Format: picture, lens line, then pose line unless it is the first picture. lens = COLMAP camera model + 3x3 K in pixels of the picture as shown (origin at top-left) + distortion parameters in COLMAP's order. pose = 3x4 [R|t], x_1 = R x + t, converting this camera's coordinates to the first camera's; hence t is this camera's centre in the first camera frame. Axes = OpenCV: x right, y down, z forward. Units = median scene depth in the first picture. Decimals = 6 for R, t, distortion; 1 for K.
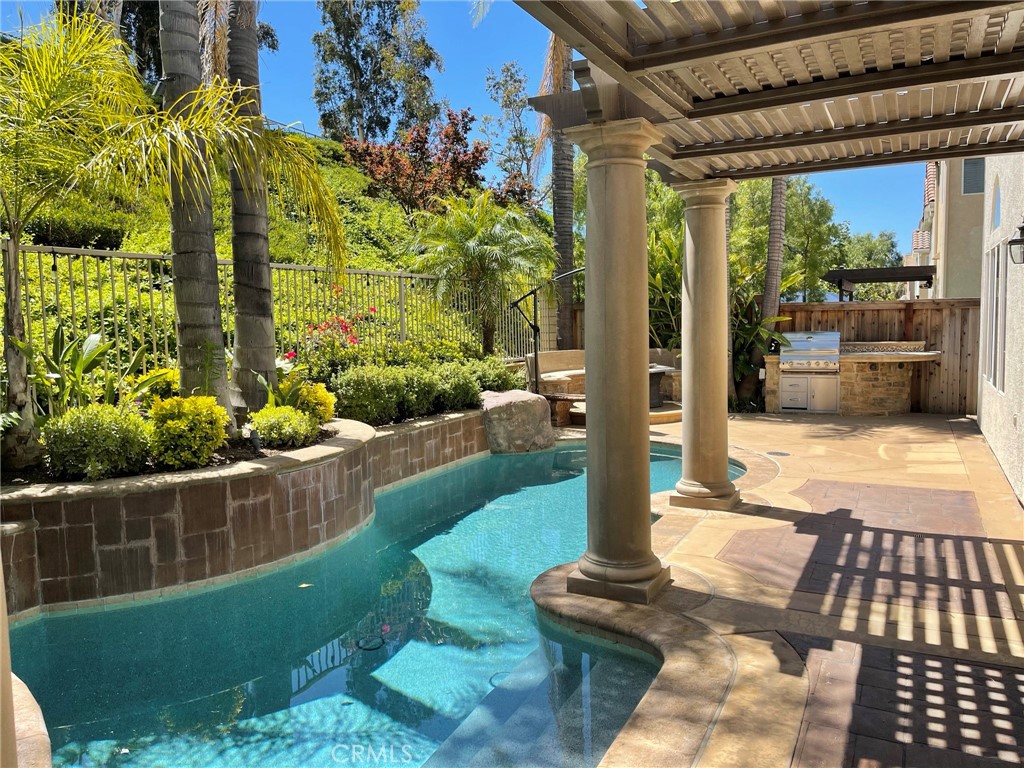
lens RADIAL K [[773.8, 0, 512.0], [0, 773.8, 384.0], [0, 0, 1]] dist [0.036060, -0.001026]
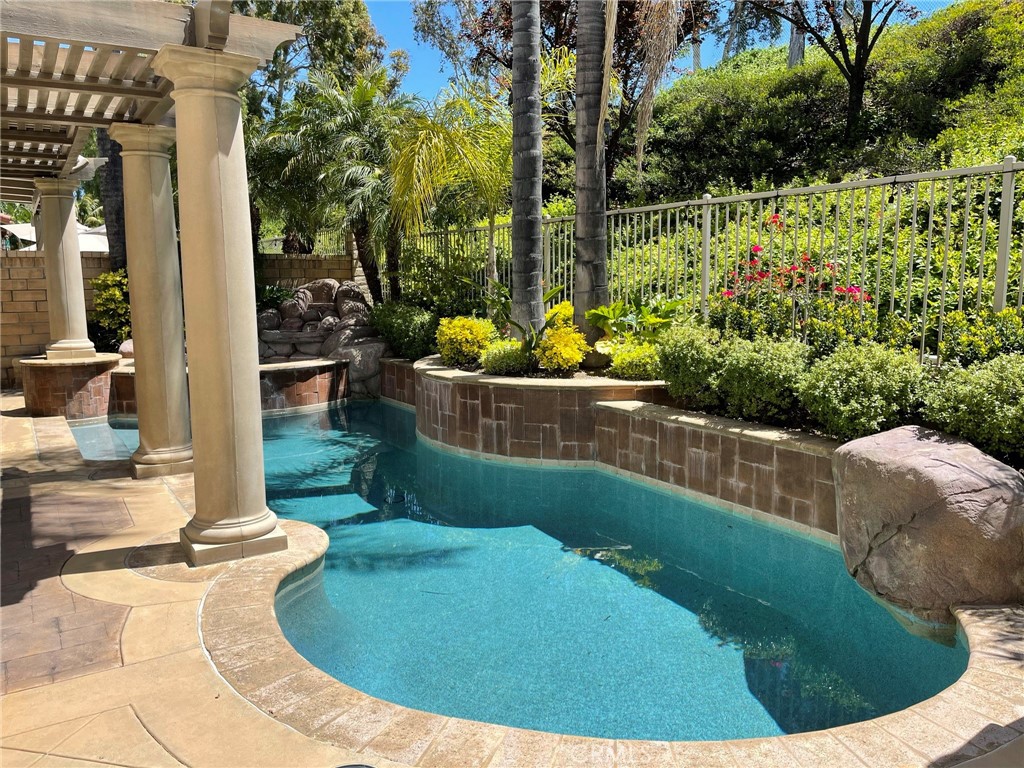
lens RADIAL K [[773.8, 0, 512.0], [0, 773.8, 384.0], [0, 0, 1]] dist [0.036060, -0.001026]
pose [[-0.544335, 0.143272, -0.826543, 0.689384], [-0.034927, 0.980582, 0.192975, -0.136948], [0.838141, 0.133911, -0.528761, 1.624531]]
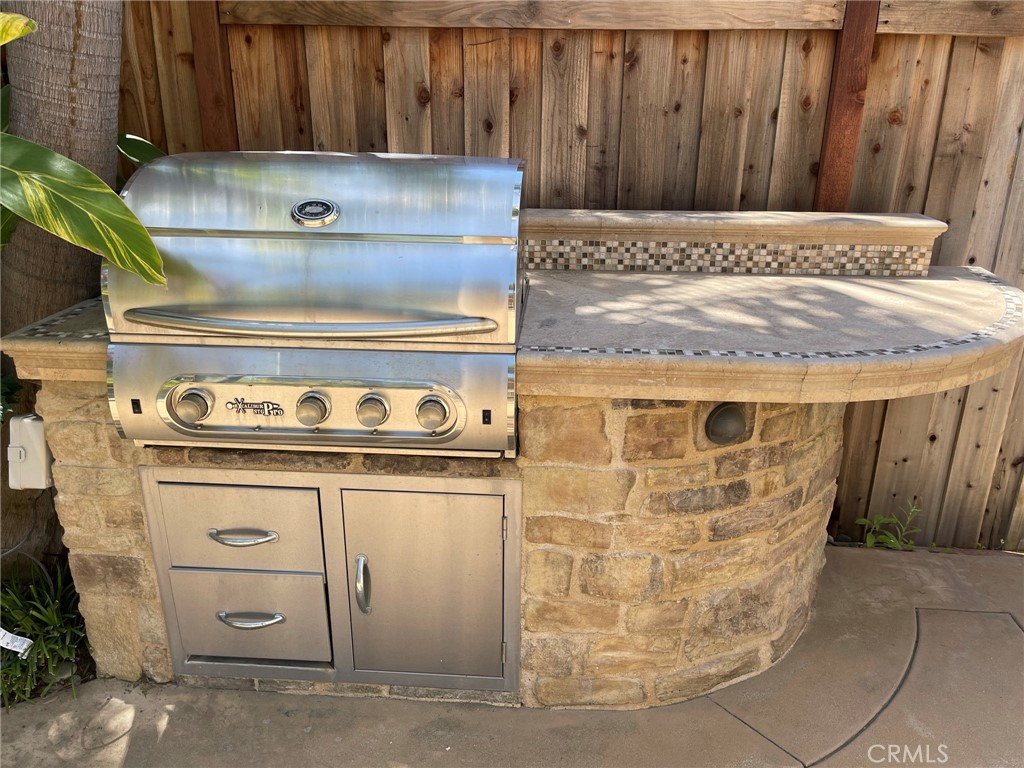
lens RADIAL K [[773.8, 0, 512.0], [0, 773.8, 384.0], [0, 0, 1]] dist [0.036060, -0.001026]
pose [[0.925155, -0.099787, 0.366238, 0.355042], [0.002529, 0.966427, 0.256929, -0.063078], [-0.379581, -0.236773, 0.894347, 0.844091]]
